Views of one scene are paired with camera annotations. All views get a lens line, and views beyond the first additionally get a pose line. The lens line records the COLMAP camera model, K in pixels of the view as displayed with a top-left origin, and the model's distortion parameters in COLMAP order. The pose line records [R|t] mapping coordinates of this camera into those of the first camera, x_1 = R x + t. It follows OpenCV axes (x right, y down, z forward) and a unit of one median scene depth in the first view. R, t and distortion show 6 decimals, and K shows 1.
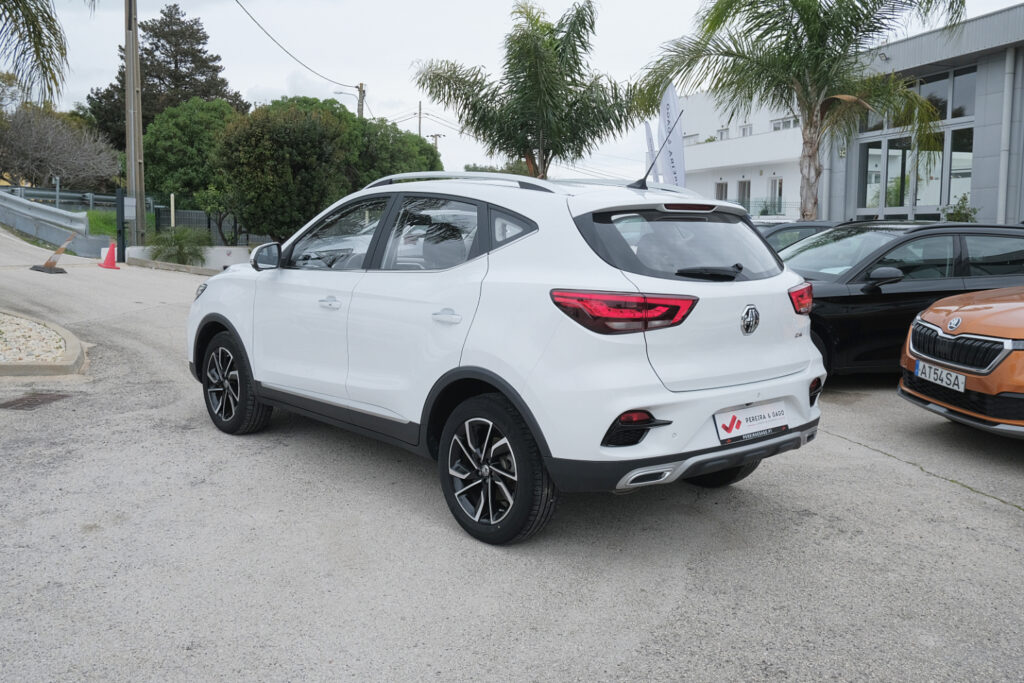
lens RADIAL K [[989.9, 0, 514.1], [0, 989.9, 339.8], [0, 0, 1]] dist [-0.012886, 0.000000]
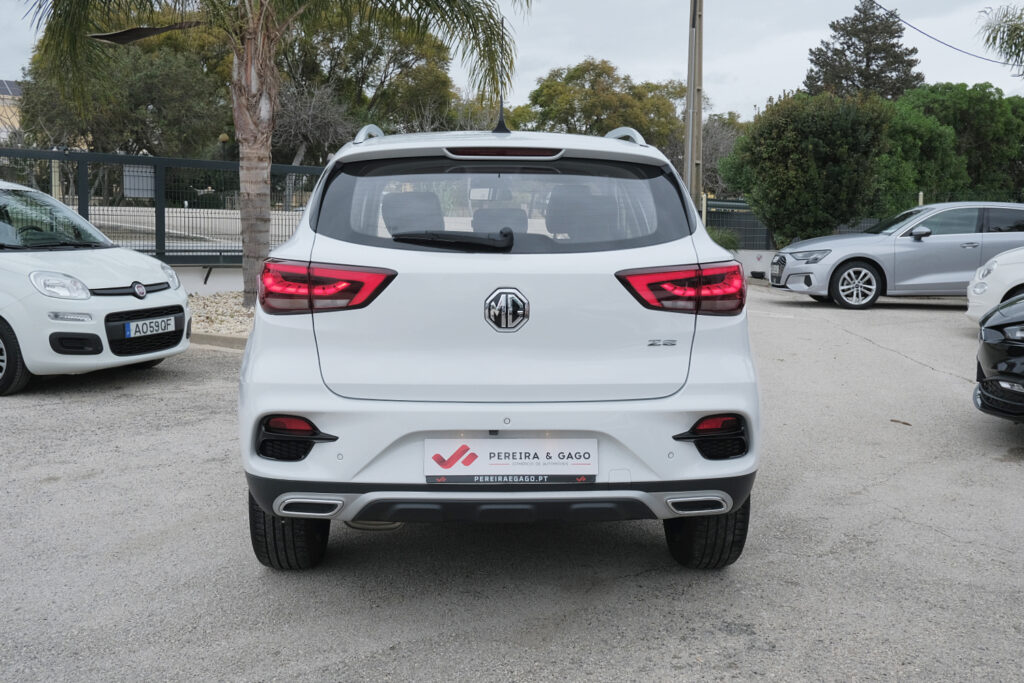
lens RADIAL K [[1058.7, 0, 509.2], [0, 1058.7, 342.9], [0, 0, 1]] dist [-0.009881, 0.000000]
pose [[0.772721, 0.063802, -0.631531, 0.168399], [-0.074425, 0.997180, 0.009677, -0.001094], [0.630368, 0.039524, 0.775290, 0.104347]]
